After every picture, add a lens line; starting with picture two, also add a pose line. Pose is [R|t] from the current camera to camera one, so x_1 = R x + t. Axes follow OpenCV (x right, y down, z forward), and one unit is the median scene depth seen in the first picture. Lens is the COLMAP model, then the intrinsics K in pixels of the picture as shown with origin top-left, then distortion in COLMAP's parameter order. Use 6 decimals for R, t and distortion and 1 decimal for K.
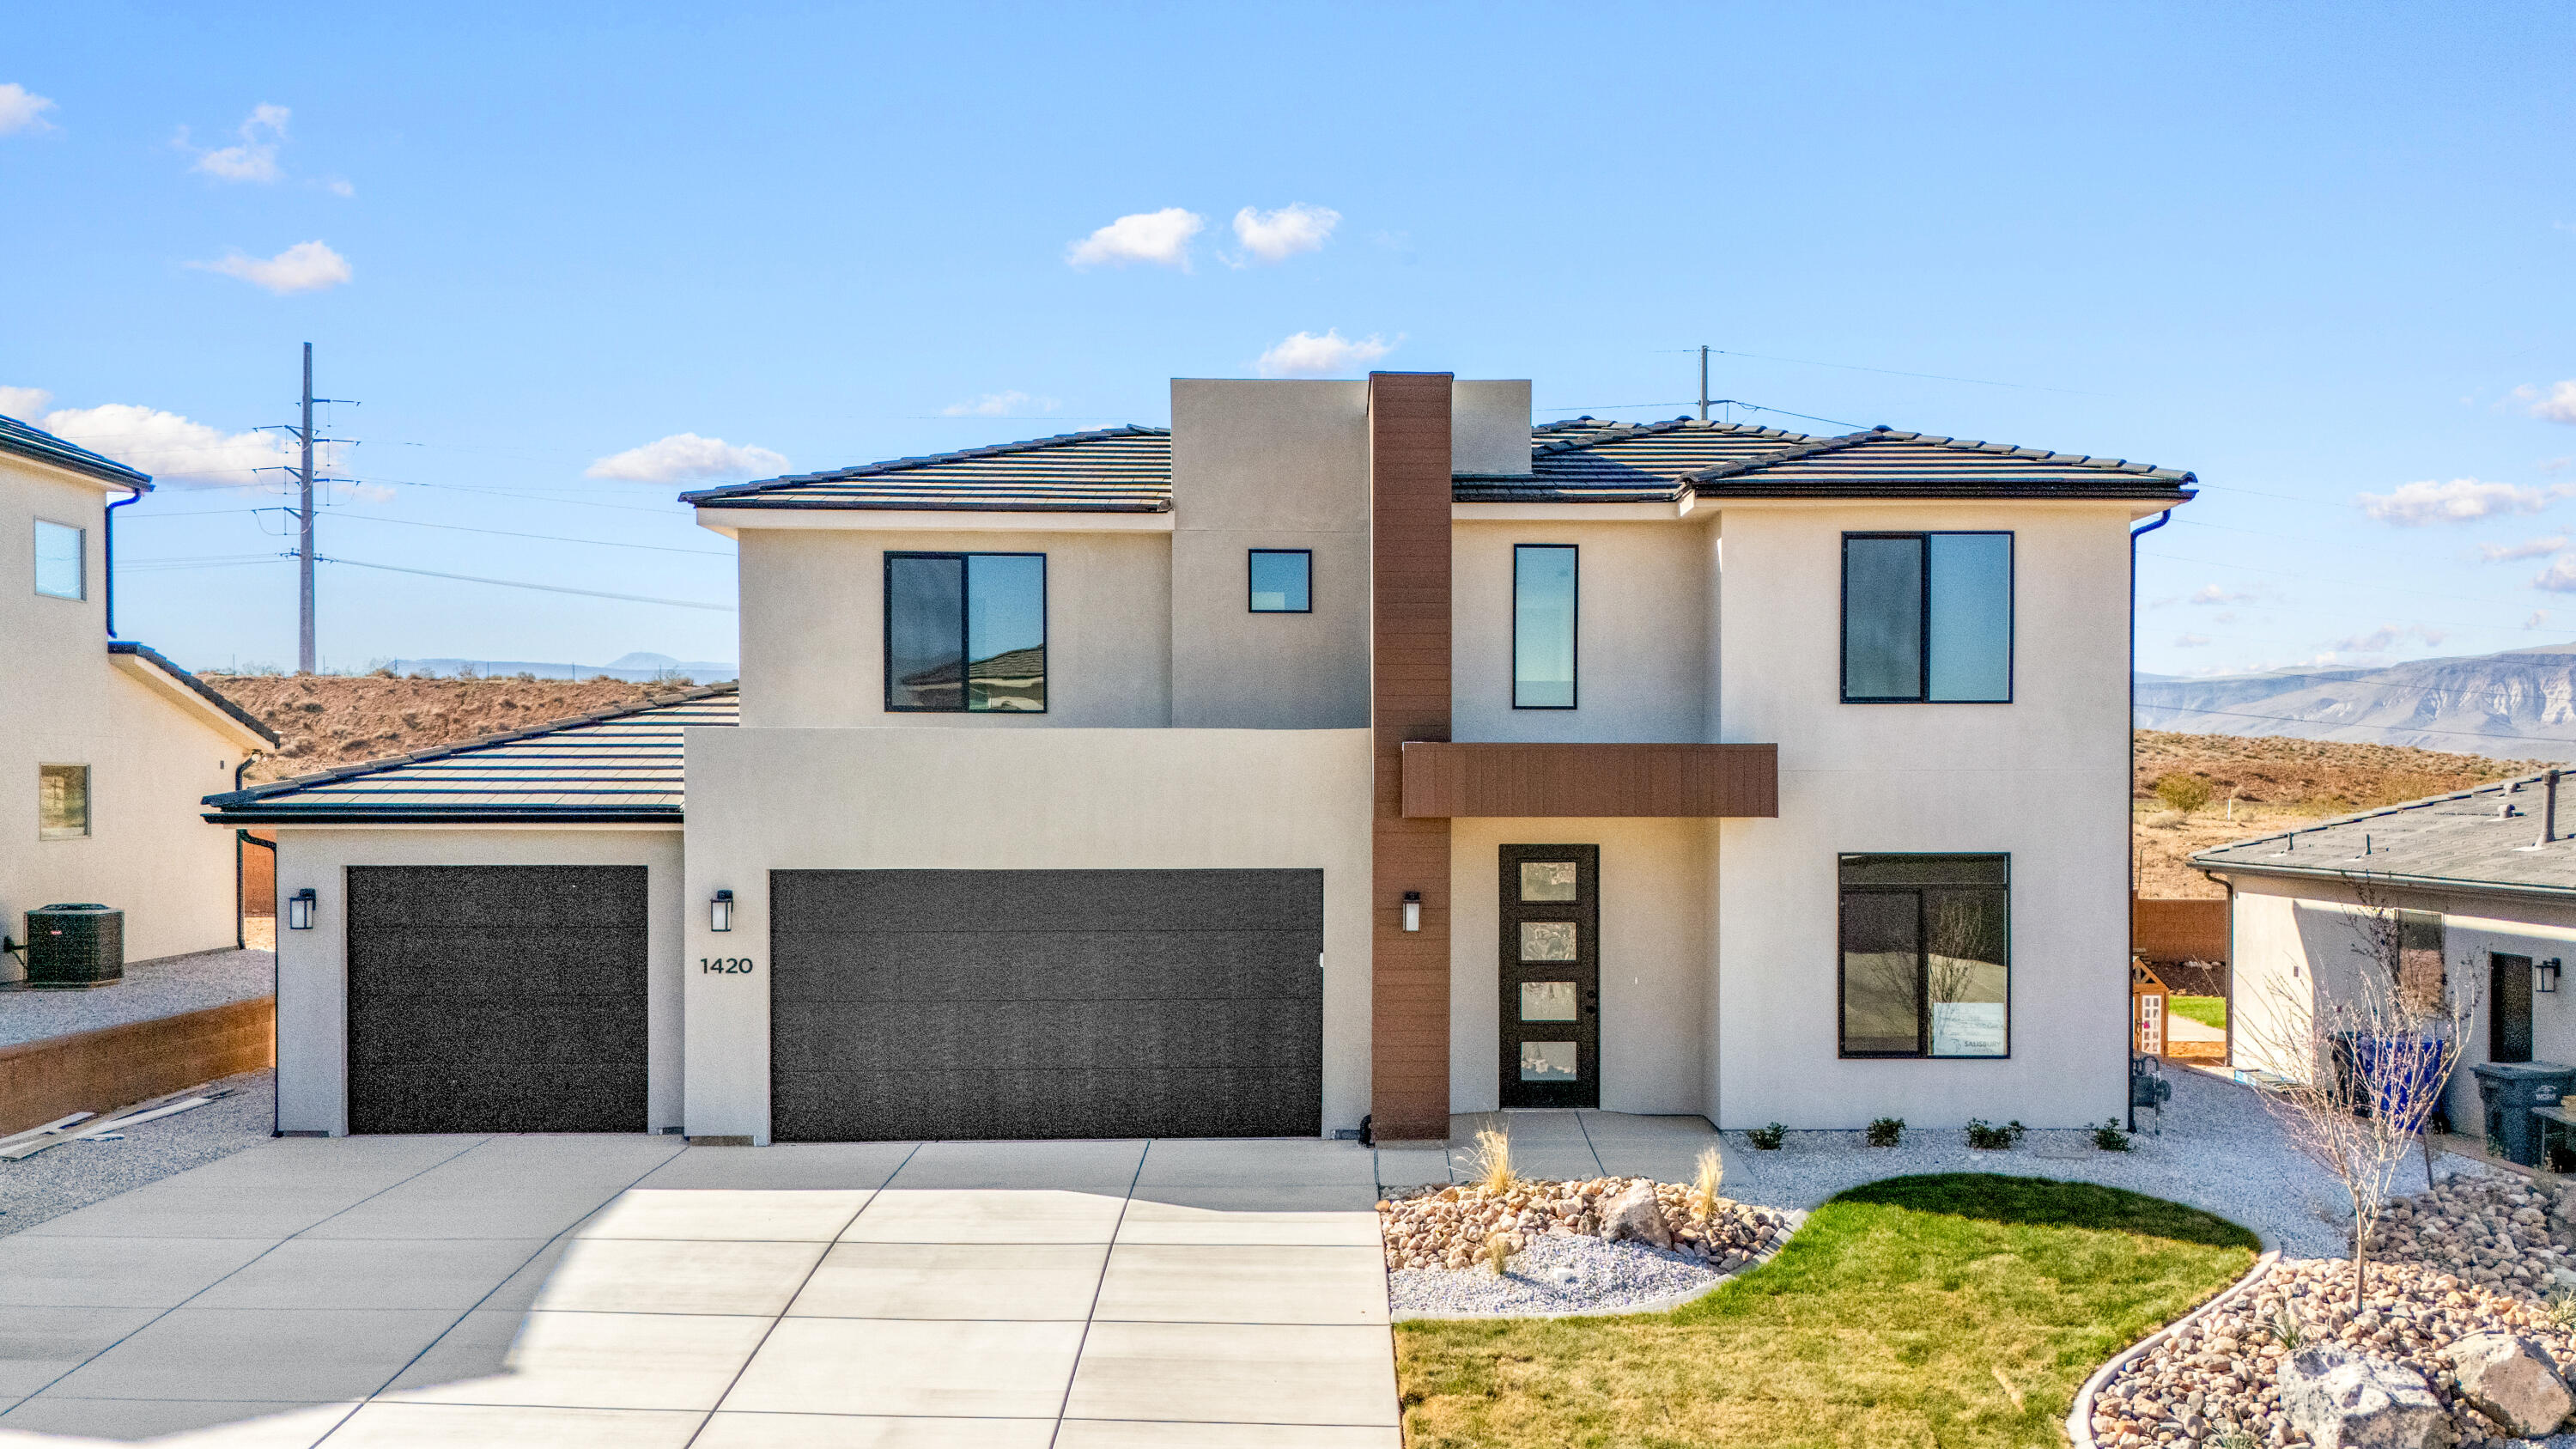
lens RADIAL K [[2336.7, 0, 1380.9], [0, 2336.7, 821.1], [0, 0, 1]] dist [0.097001, -0.203857]
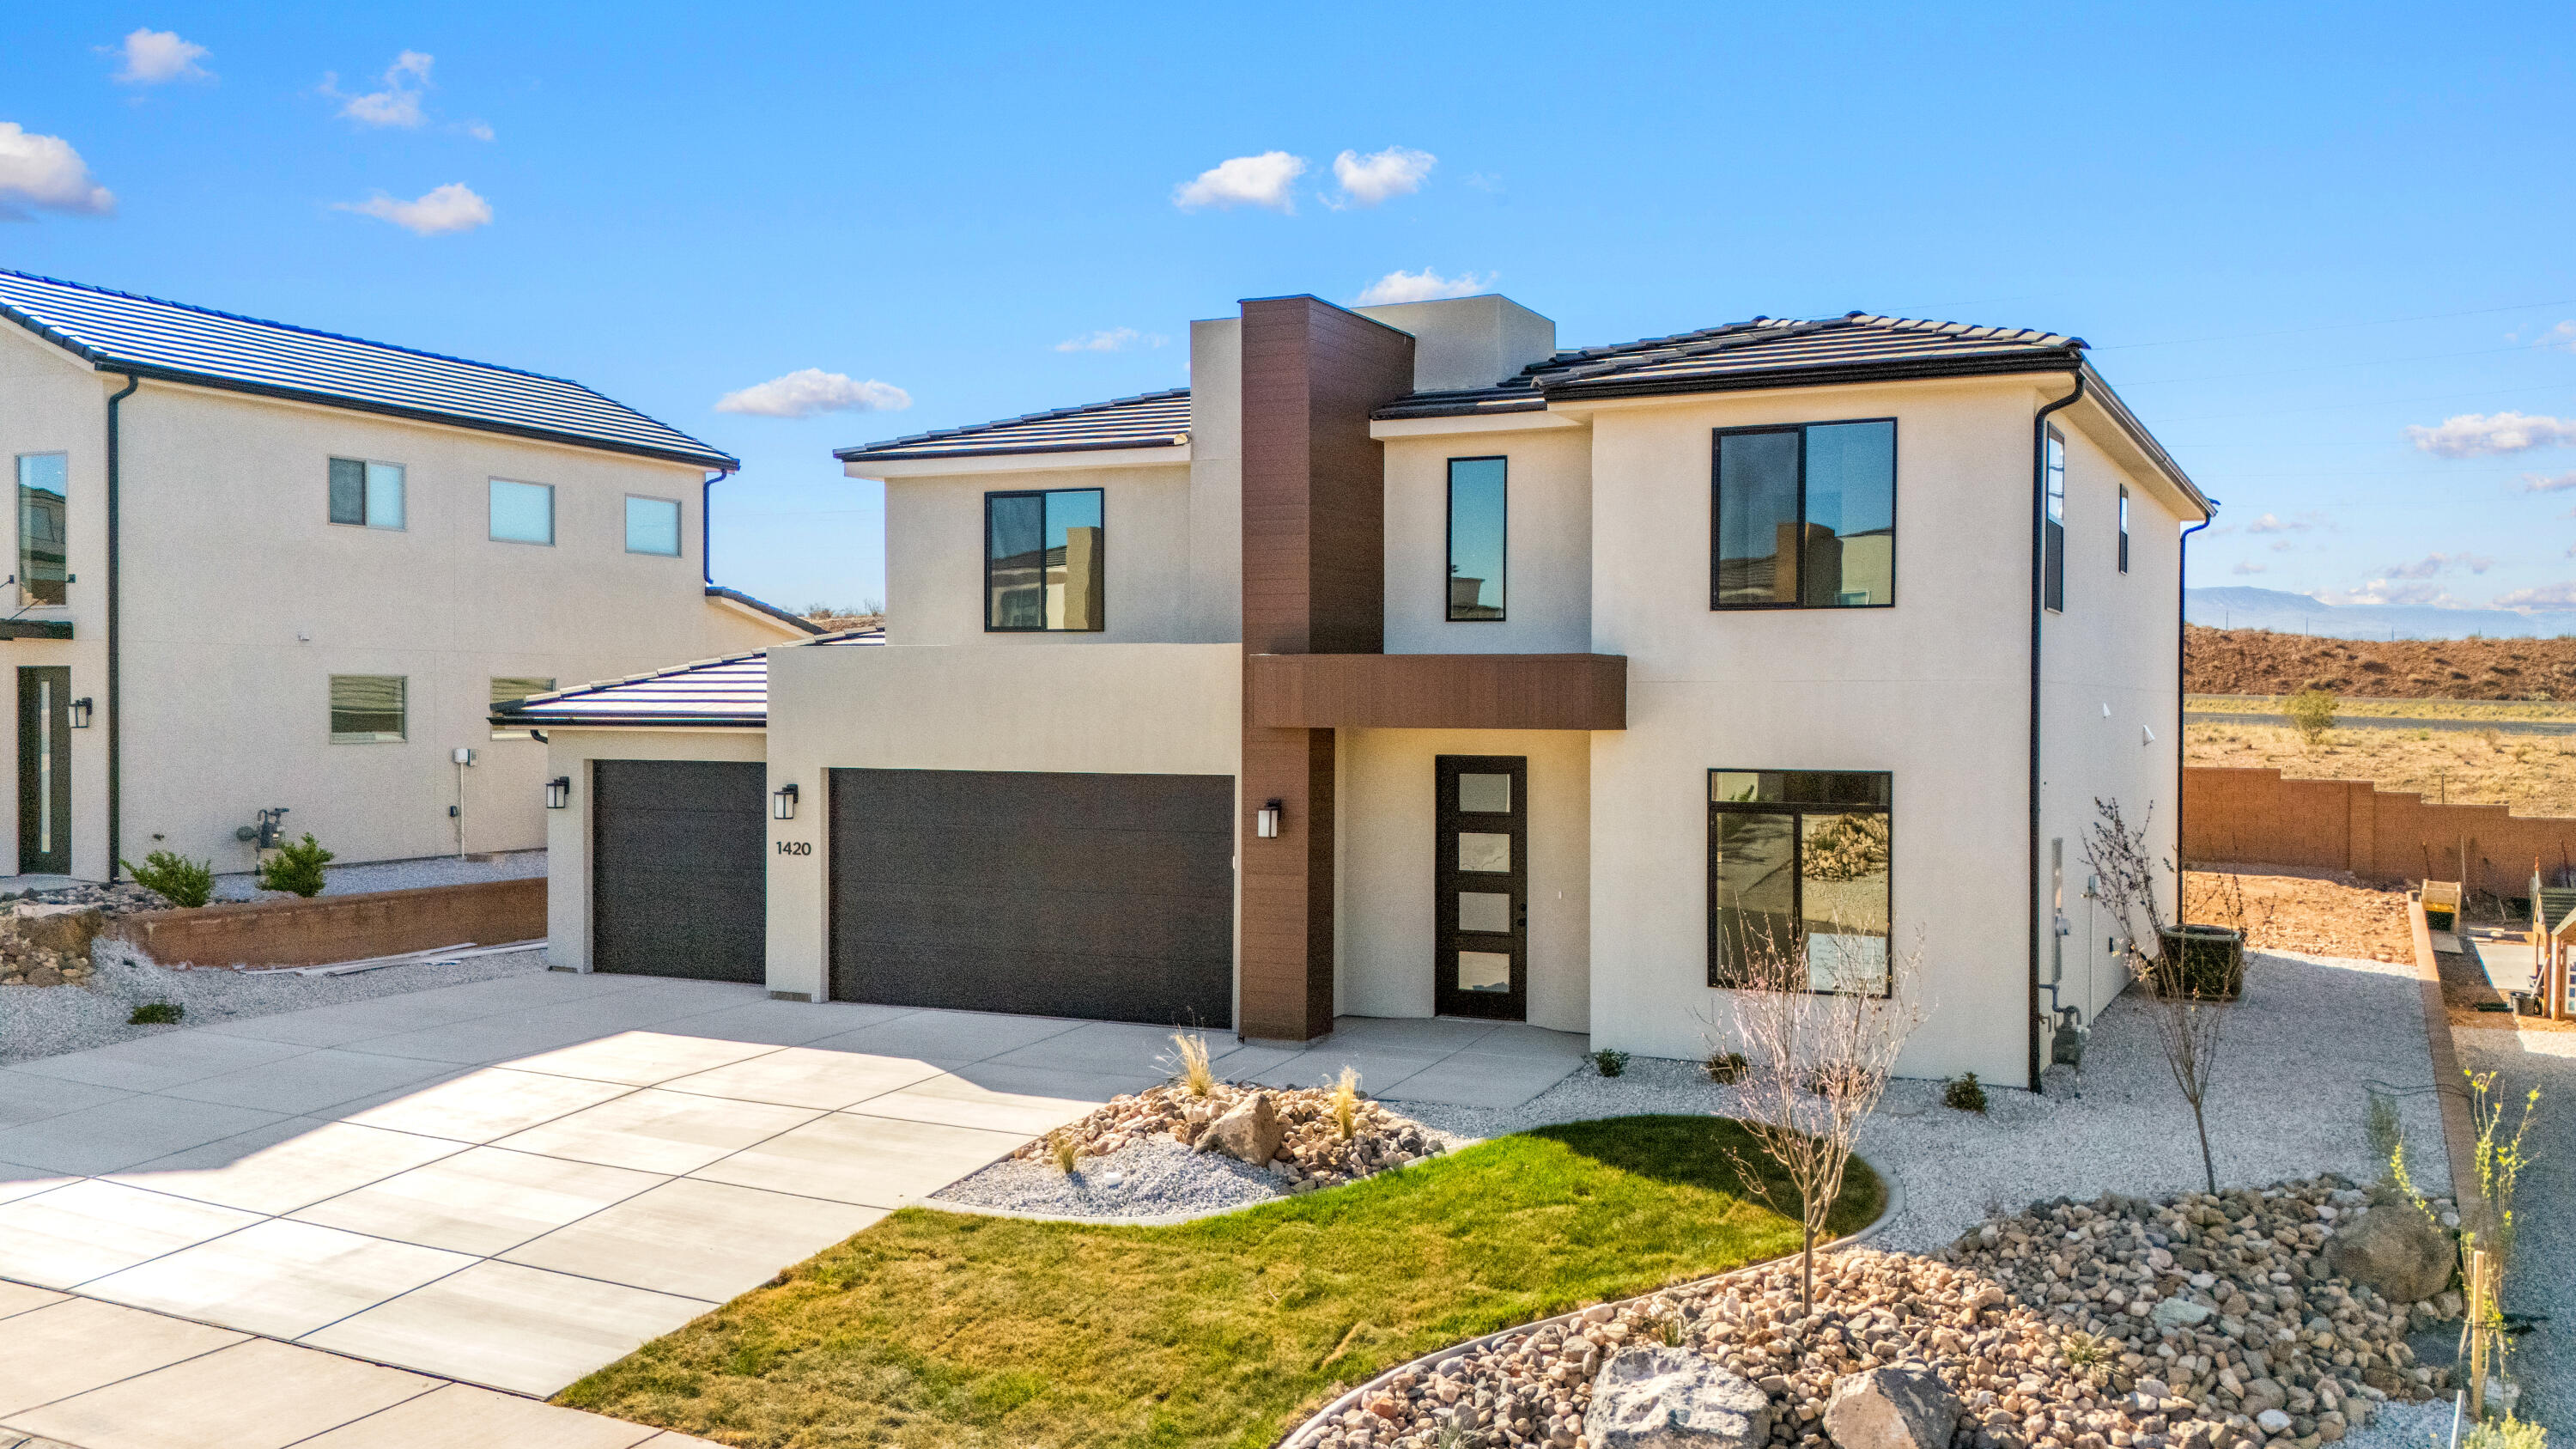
lens RADIAL K [[2080.1, 0, 1403.2], [0, 2080.1, 723.7], [0, 0, 1]] dist [0.035735, -0.005819]
pose [[0.895985, 0.006720, -0.444034, 0.452453], [-0.008692, 0.999959, -0.002405, -0.001357], [0.444000, 0.006014, 0.896007, 0.192576]]
